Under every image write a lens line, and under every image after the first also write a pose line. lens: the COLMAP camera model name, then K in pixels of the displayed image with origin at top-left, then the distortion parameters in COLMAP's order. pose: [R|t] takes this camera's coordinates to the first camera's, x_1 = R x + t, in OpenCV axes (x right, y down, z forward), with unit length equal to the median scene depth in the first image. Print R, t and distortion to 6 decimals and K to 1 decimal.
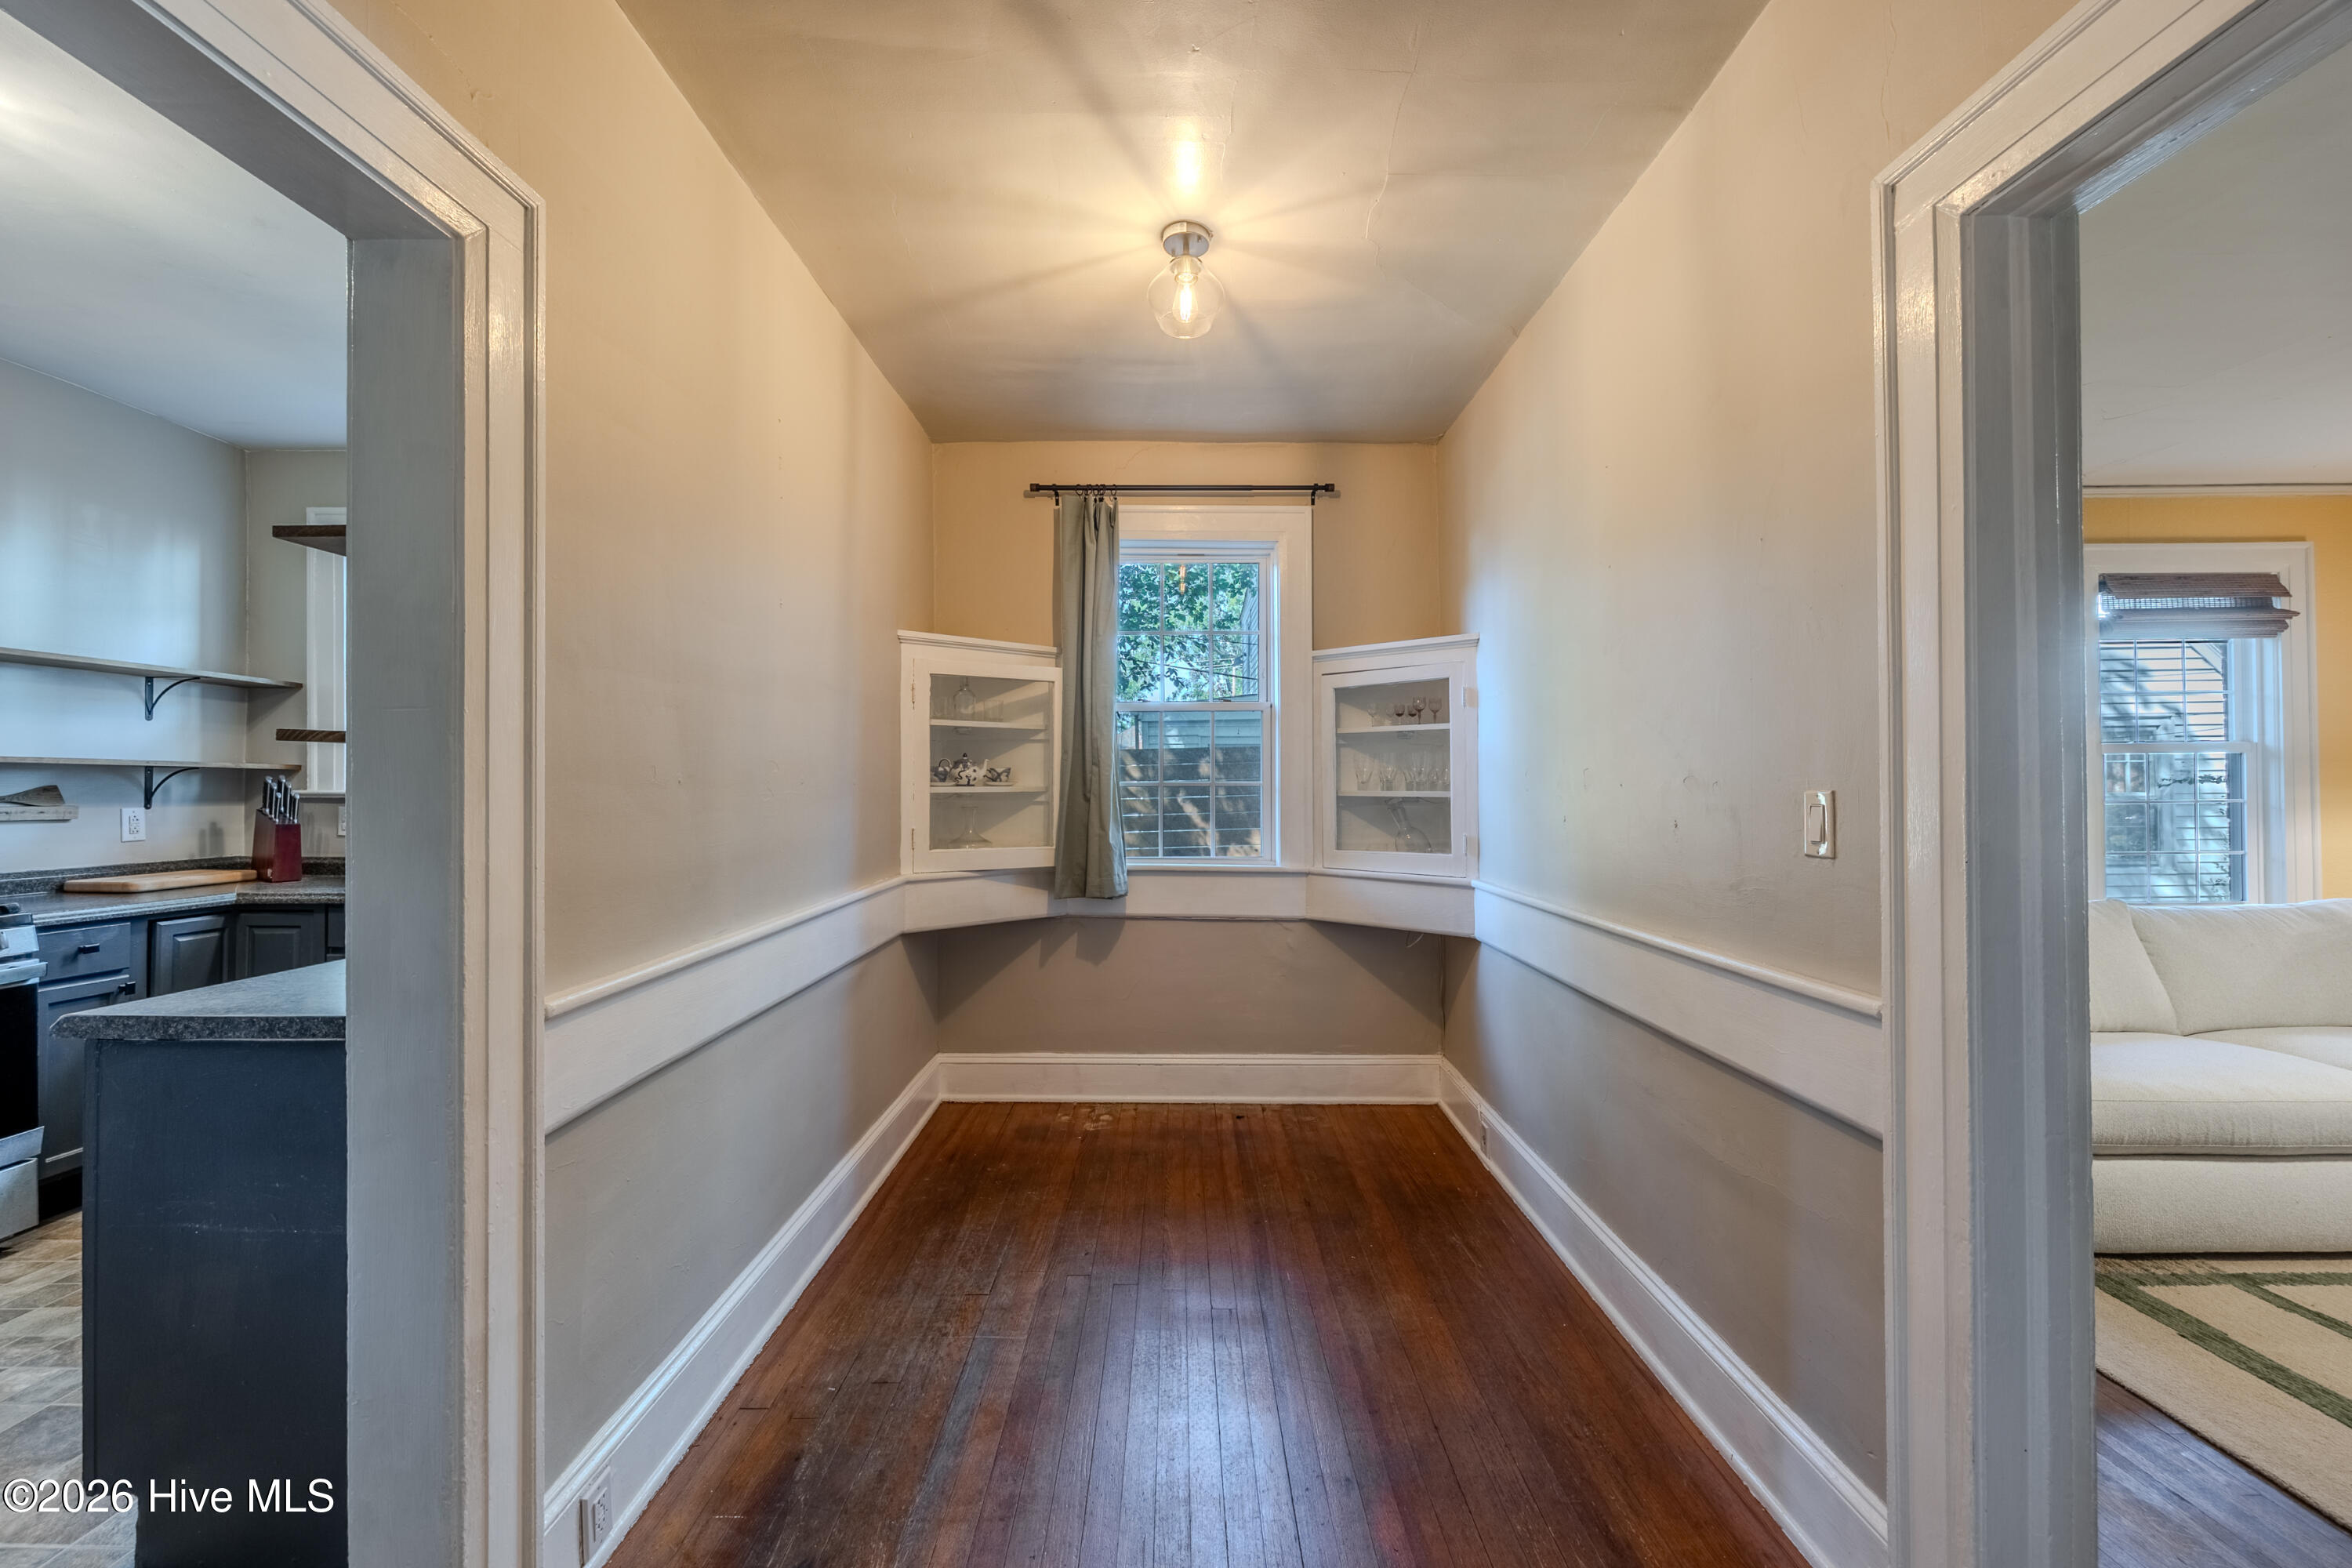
lens RADIAL K [[901.6, 0, 1167.1], [0, 901.6, 790.3], [0, 0, 1]] dist [-0.000376, -0.000168]
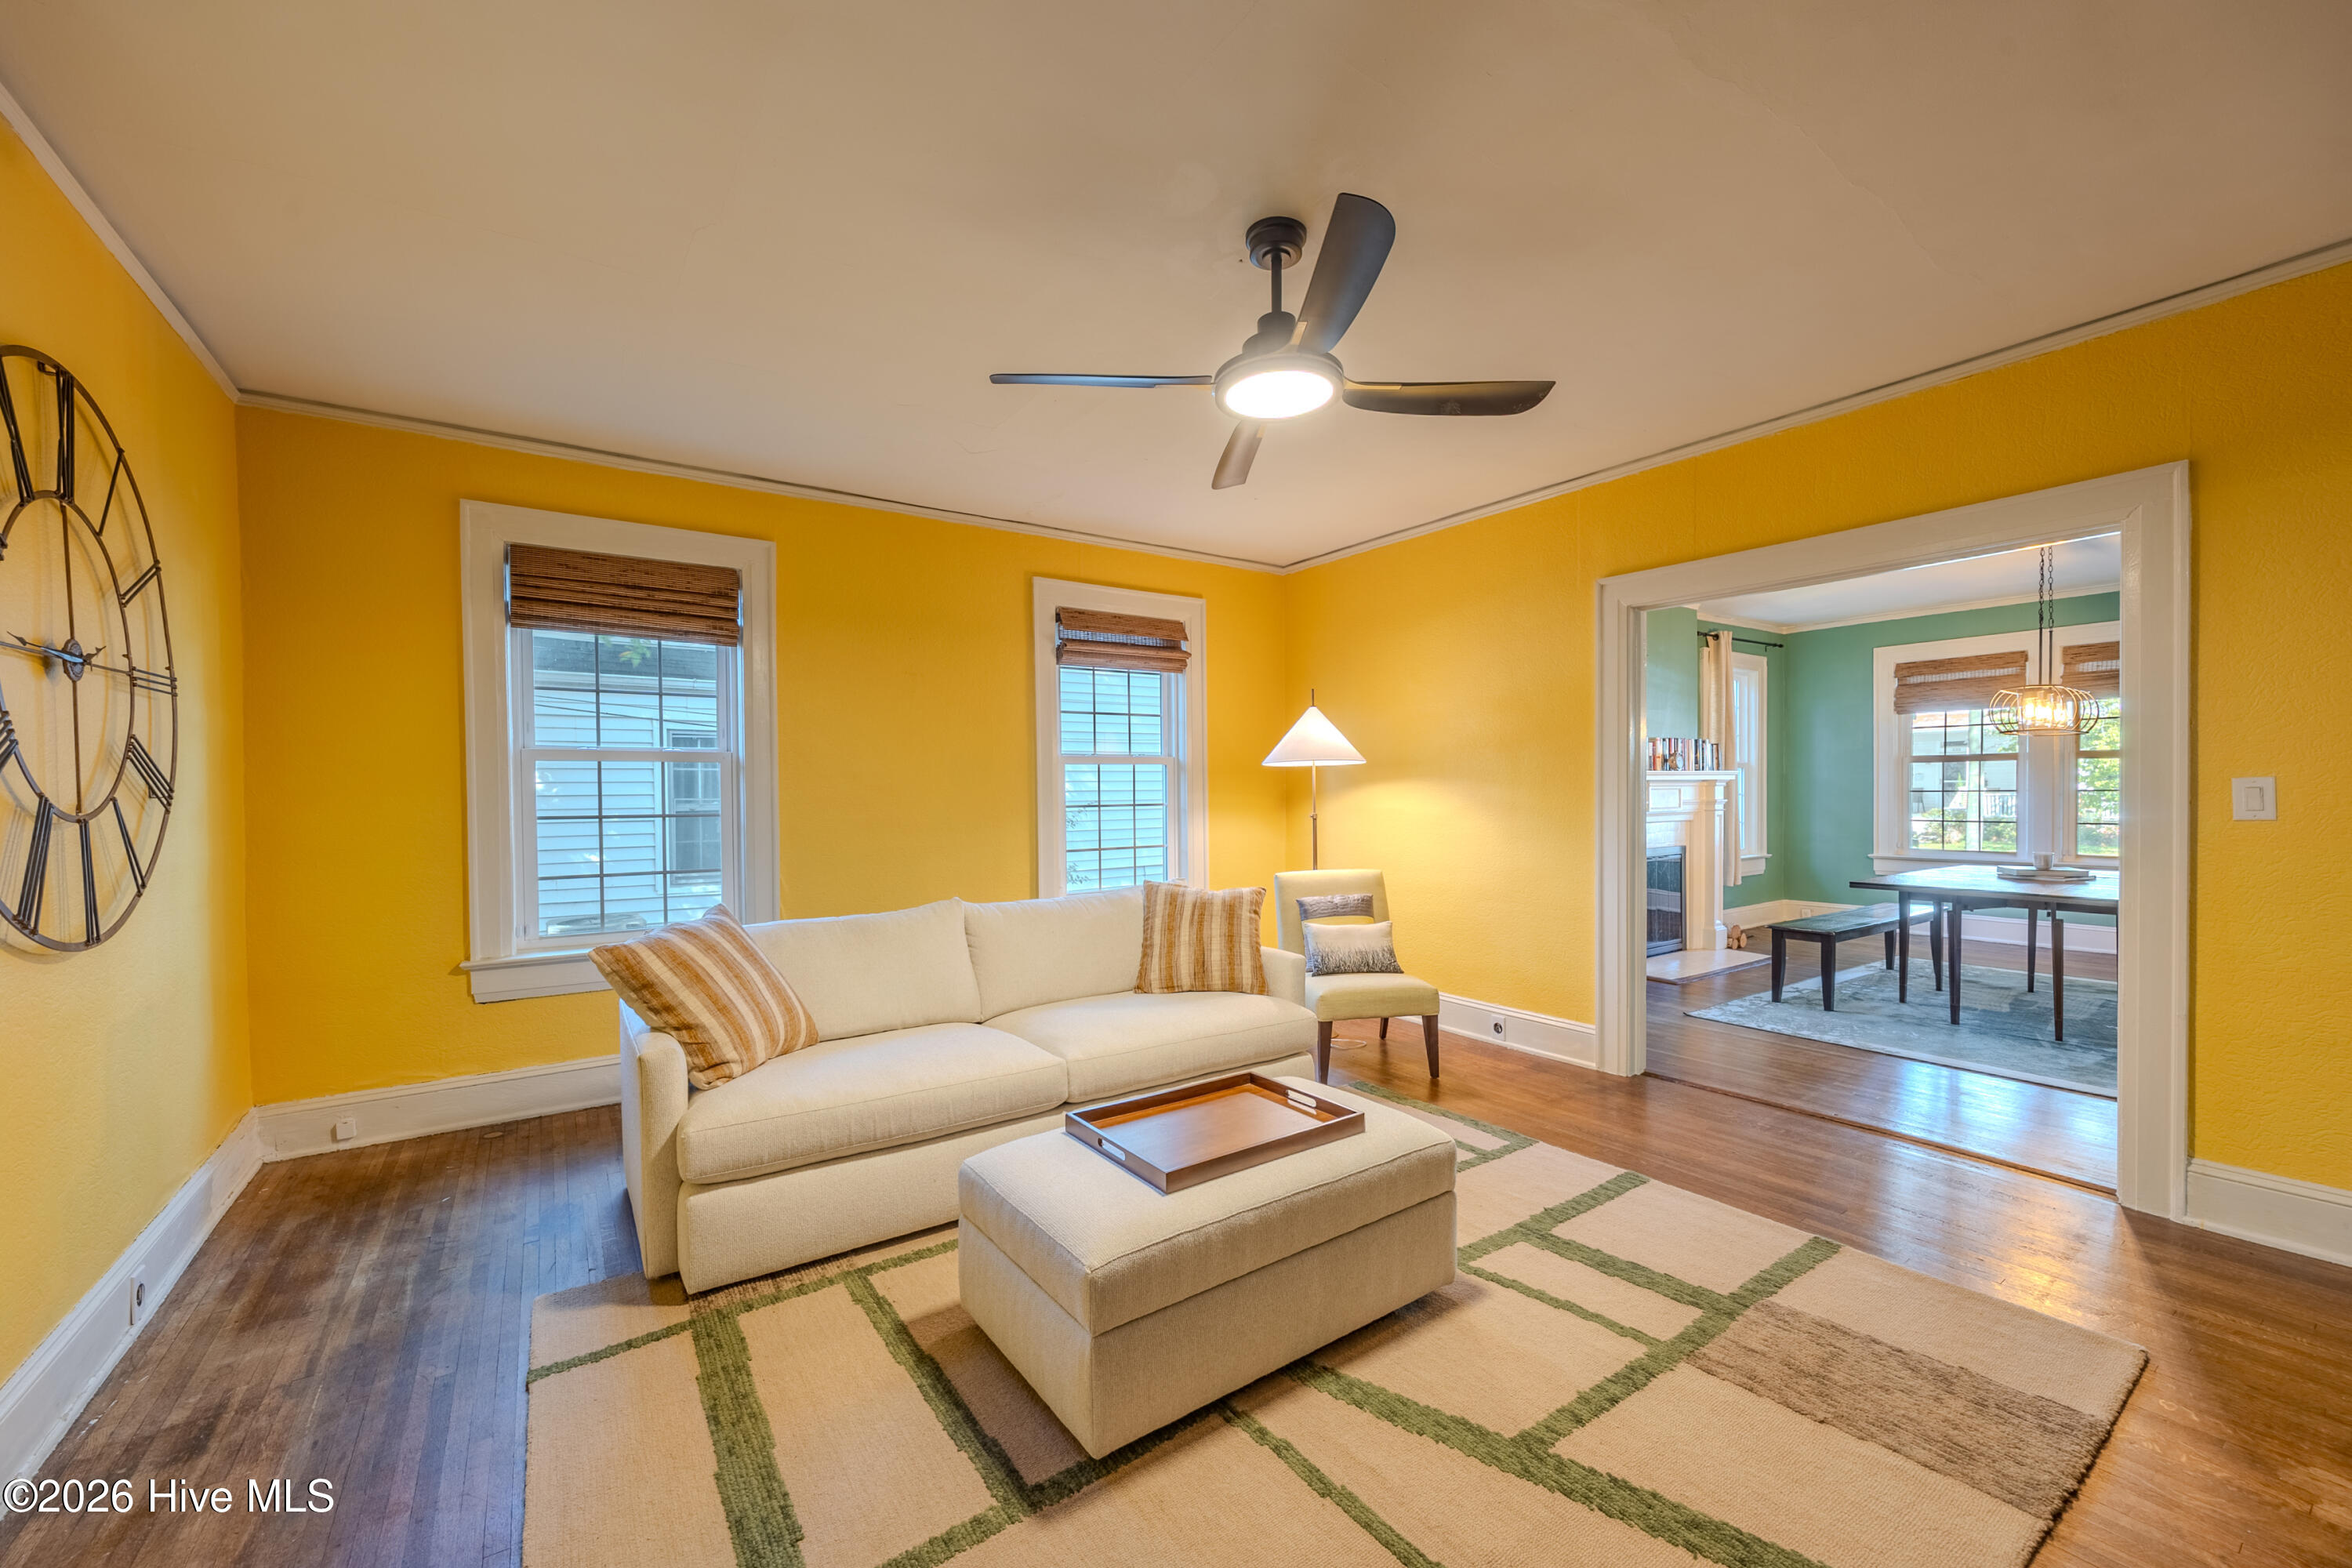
lens RADIAL K [[901.6, 0, 1167.1], [0, 901.6, 790.3], [0, 0, 1]] dist [-0.000376, -0.000168]
pose [[0.825486, 0.001648, 0.564420, 0.875783], [0.002062, 0.999980, -0.005936, 0.001847], [-0.564419, 0.006064, 0.825466, -0.043849]]
